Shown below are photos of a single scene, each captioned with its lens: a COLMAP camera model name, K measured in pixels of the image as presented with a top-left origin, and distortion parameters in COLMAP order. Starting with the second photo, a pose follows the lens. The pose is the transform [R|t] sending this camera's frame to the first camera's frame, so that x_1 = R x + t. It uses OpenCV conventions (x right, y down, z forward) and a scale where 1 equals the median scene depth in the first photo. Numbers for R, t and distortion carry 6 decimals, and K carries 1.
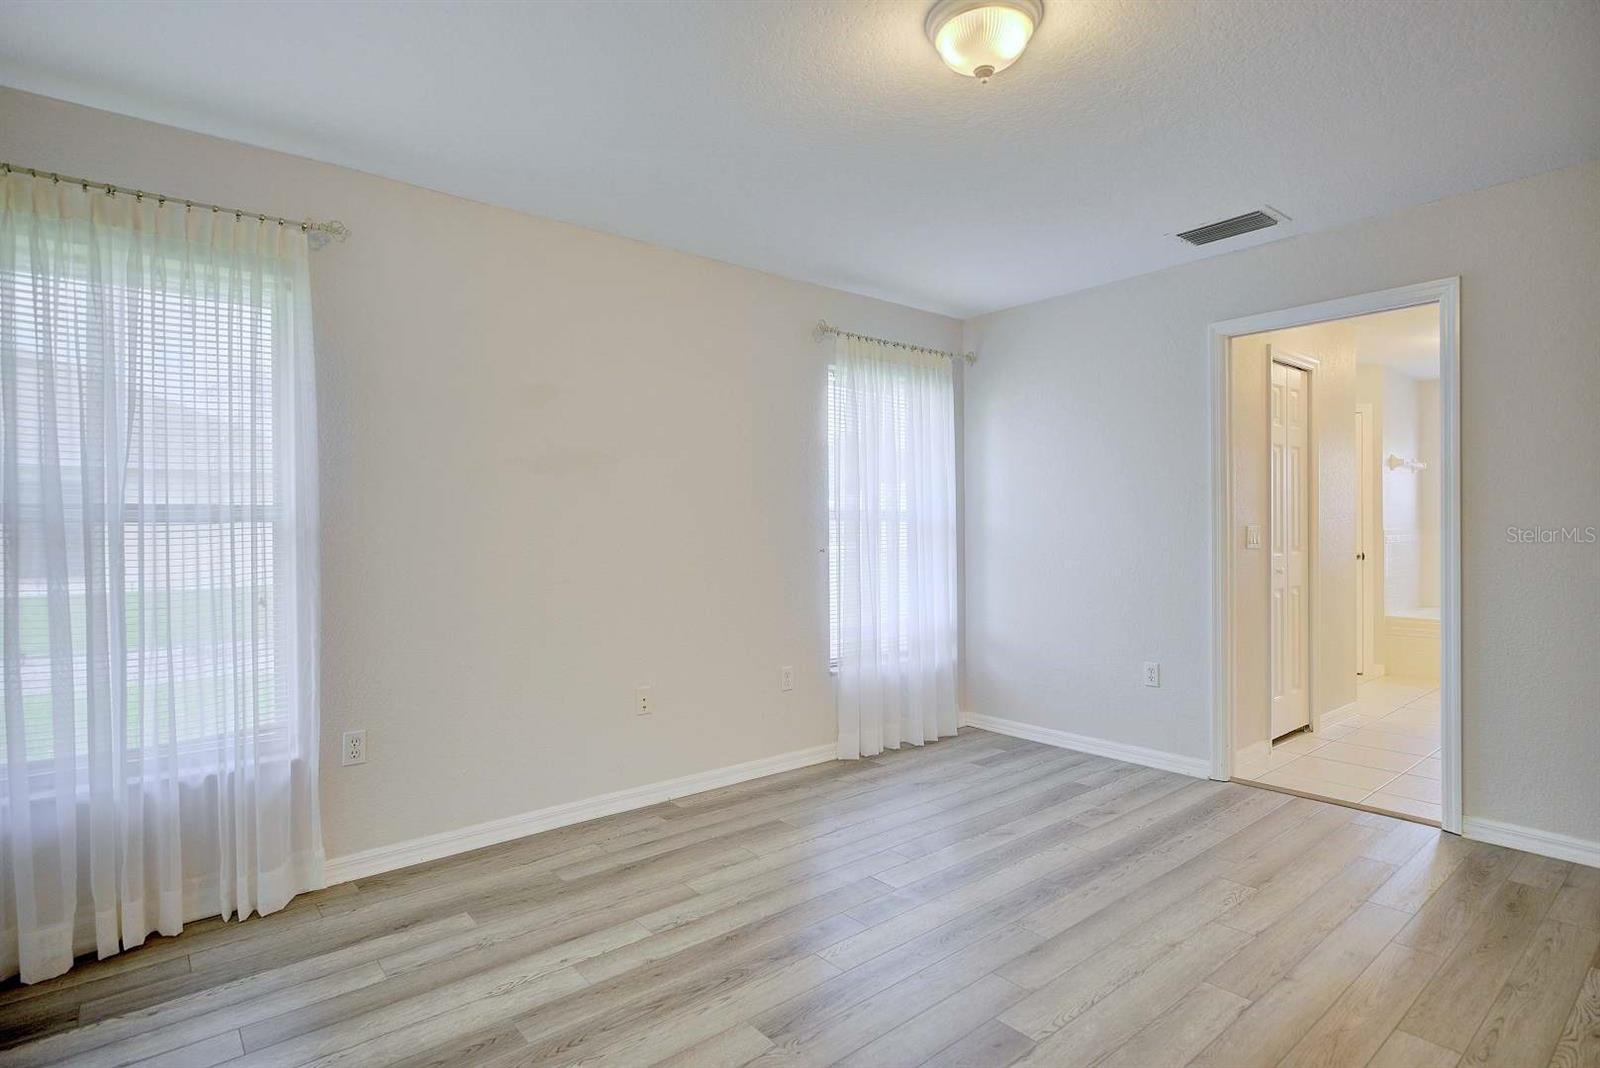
lens RADIAL K [[809.6, 0, 796.8], [0, 809.6, 536.5], [0, 0, 1]] dist [-0.006849, -0.001138]
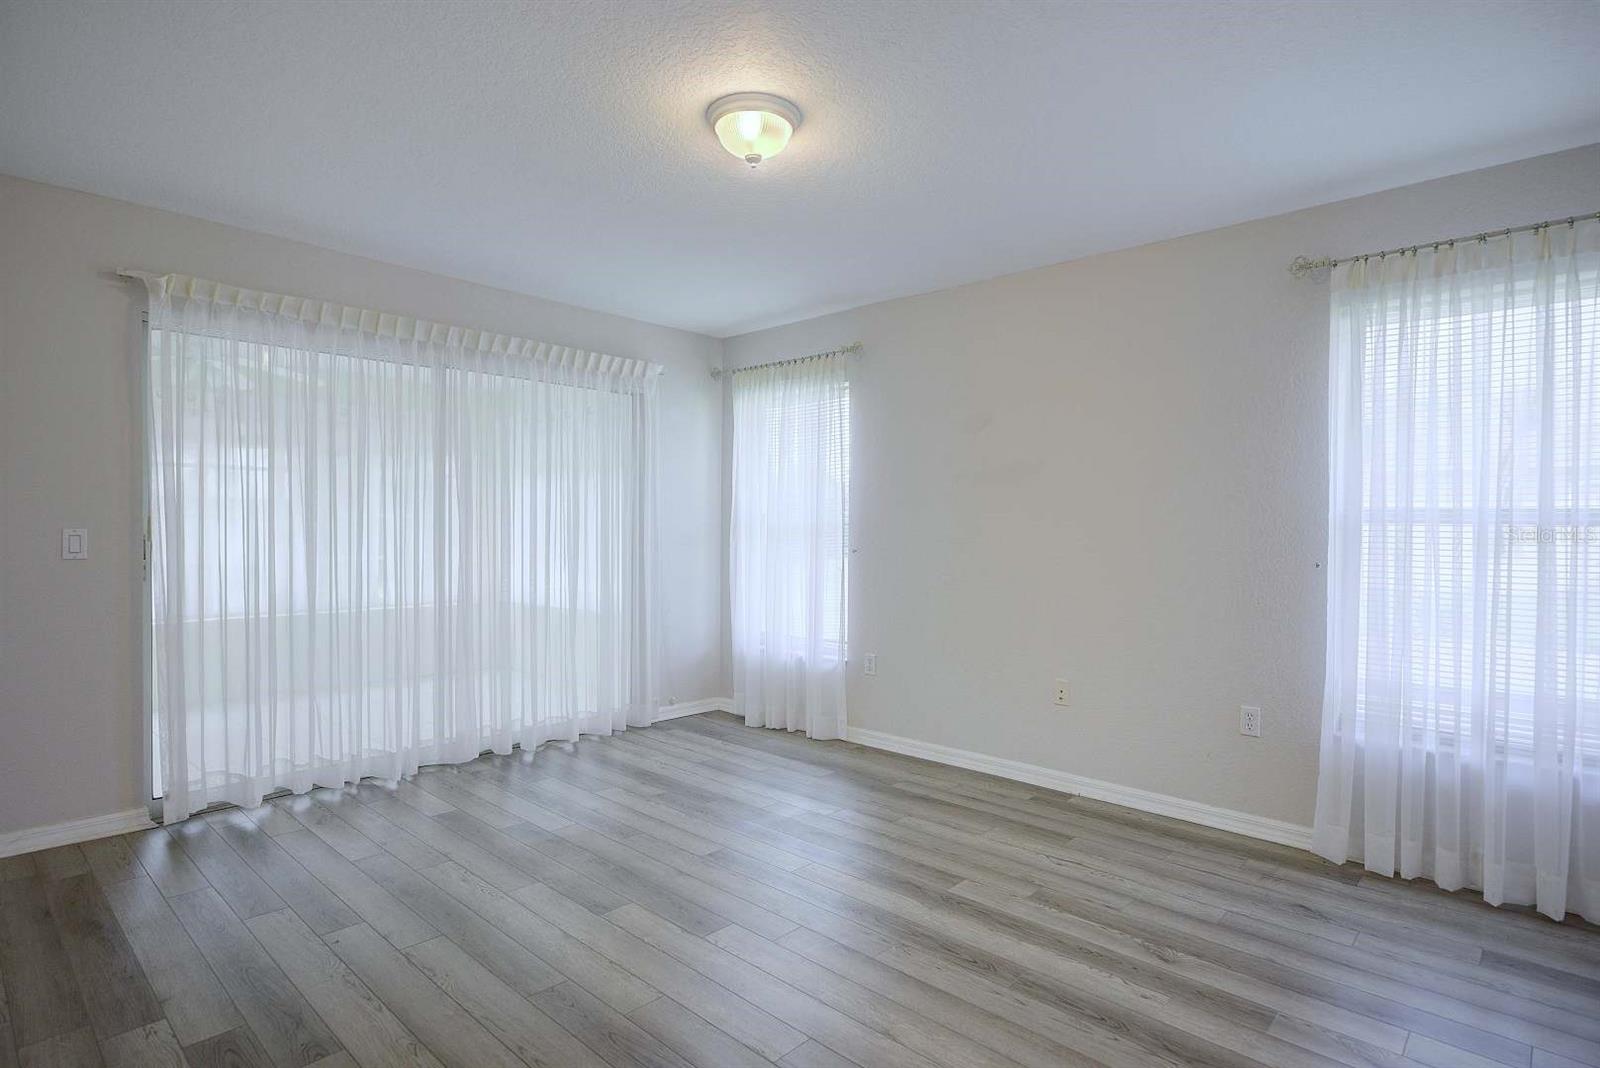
lens RADIAL K [[809.6, 0, 792.6], [0, 809.6, 536.3], [0, 0, 1]] dist [-0.006849, -0.001138]
pose [[0.135760, 0.020740, -0.990525, 0.774829], [-0.021957, 0.999598, 0.017920, -0.012883], [0.990498, 0.019316, 0.136161, 0.475797]]
